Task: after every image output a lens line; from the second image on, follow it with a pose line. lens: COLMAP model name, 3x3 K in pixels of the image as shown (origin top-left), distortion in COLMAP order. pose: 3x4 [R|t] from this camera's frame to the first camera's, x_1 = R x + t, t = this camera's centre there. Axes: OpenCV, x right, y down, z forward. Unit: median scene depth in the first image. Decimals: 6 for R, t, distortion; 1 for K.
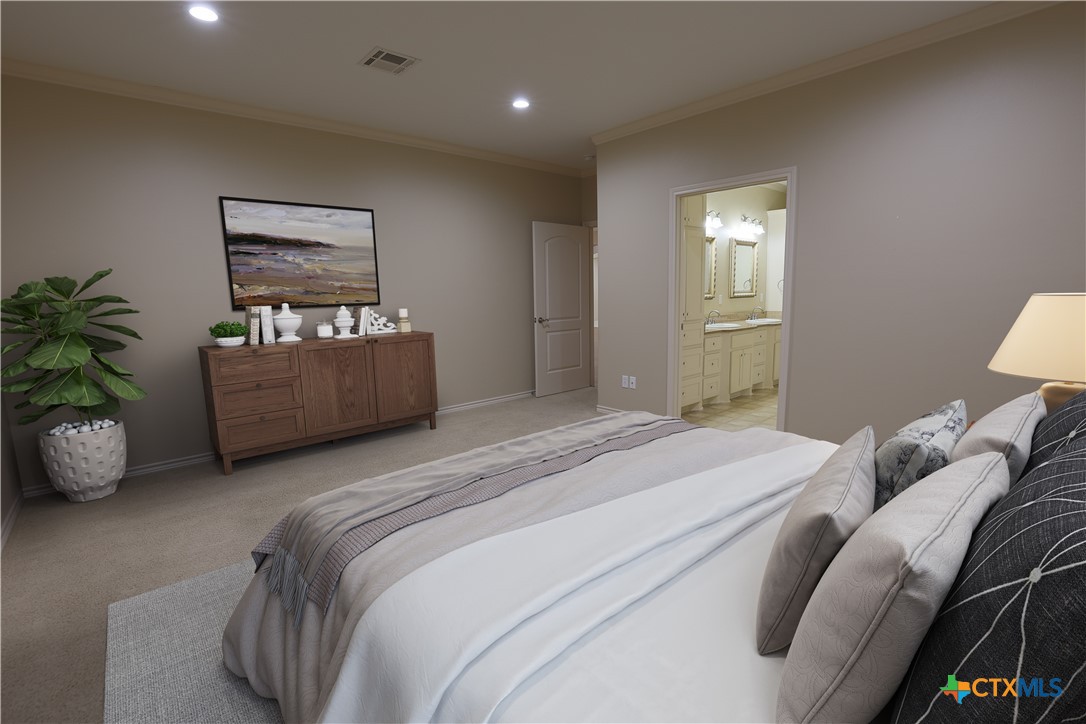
lens RADIAL K [[489.9, 0, 543.0], [0, 489.9, 362.0], [0, 0, 1]] dist [-0.033114, 0.000893]
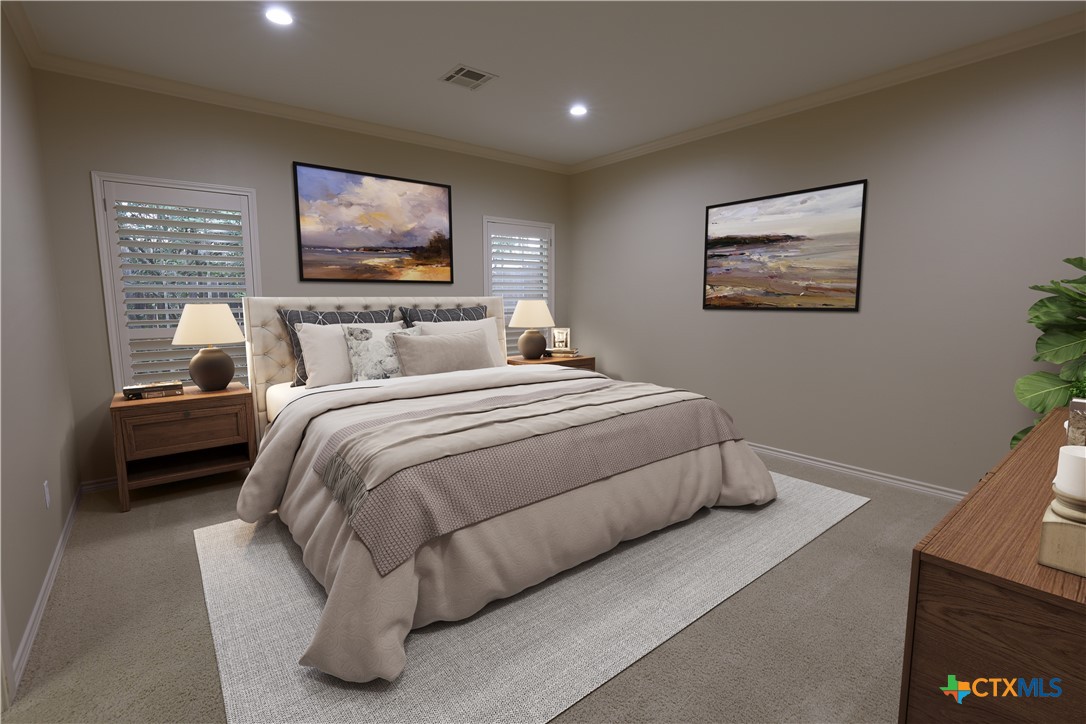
lens RADIAL K [[489.9, 0, 543.0], [0, 489.9, 362.0], [0, 0, 1]] dist [-0.033114, 0.000893]
pose [[-0.062931, 0.146813, -0.987160, 0.462390], [-0.133813, 0.978949, 0.154122, -0.102734], [0.989007, 0.141794, -0.041961, 0.649062]]
